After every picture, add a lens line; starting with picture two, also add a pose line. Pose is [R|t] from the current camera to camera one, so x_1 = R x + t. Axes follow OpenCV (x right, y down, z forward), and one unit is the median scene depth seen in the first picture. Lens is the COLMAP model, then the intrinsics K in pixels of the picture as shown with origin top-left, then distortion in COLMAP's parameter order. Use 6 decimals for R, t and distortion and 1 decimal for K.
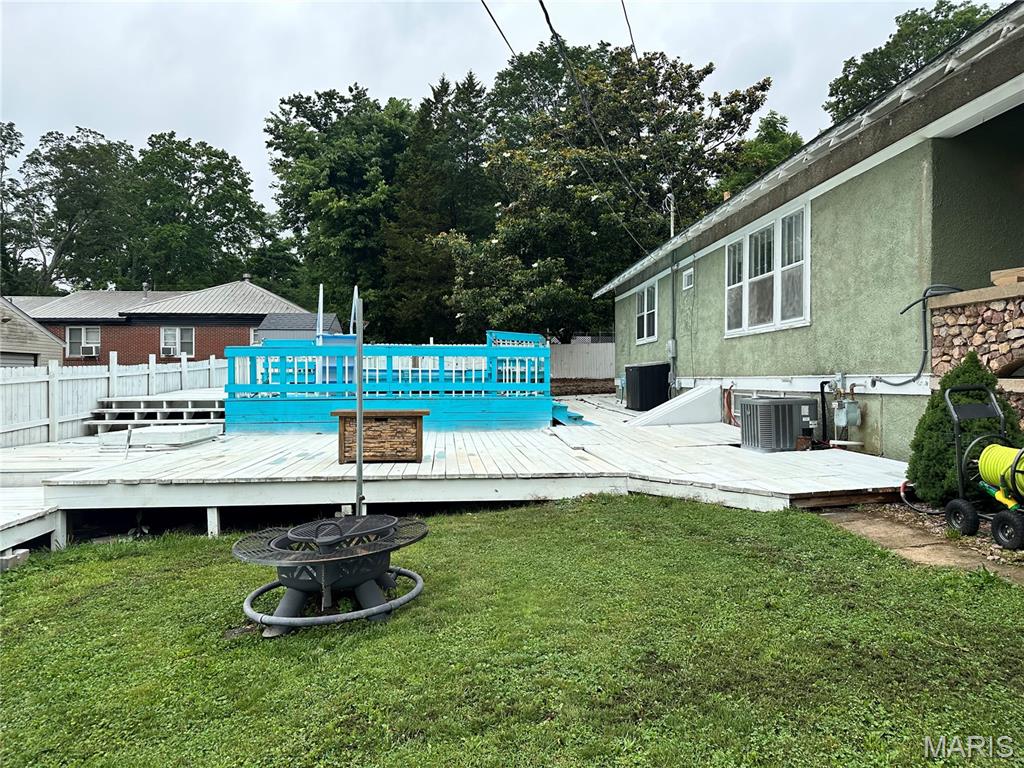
lens RADIAL K [[763.6, 0, 512.1], [0, 763.6, 383.4], [0, 0, 1]] dist [-0.003888, -0.097447]
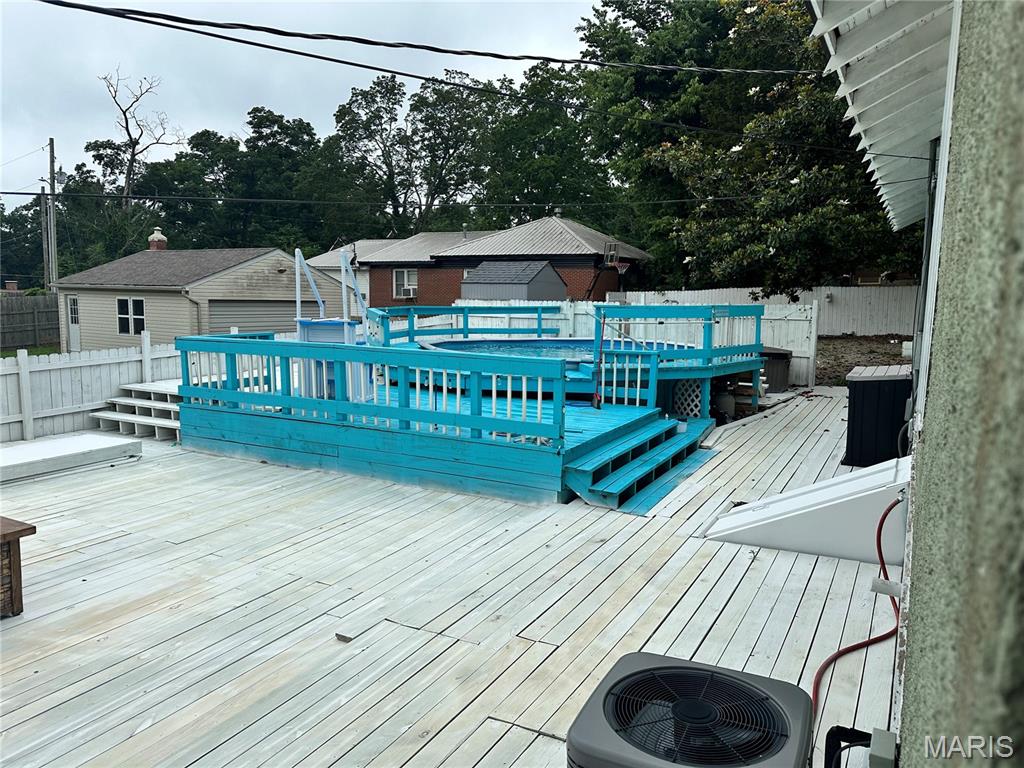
lens RADIAL K [[720.5, 0, 514.3], [0, 720.5, 378.4], [0, 0, 1]] dist [0.026416, -0.019986]
pose [[0.814363, 0.076707, -0.575264, 0.143873], [-0.013123, 0.993407, 0.113886, -0.041257], [0.580207, -0.085195, 0.810001, 0.265028]]
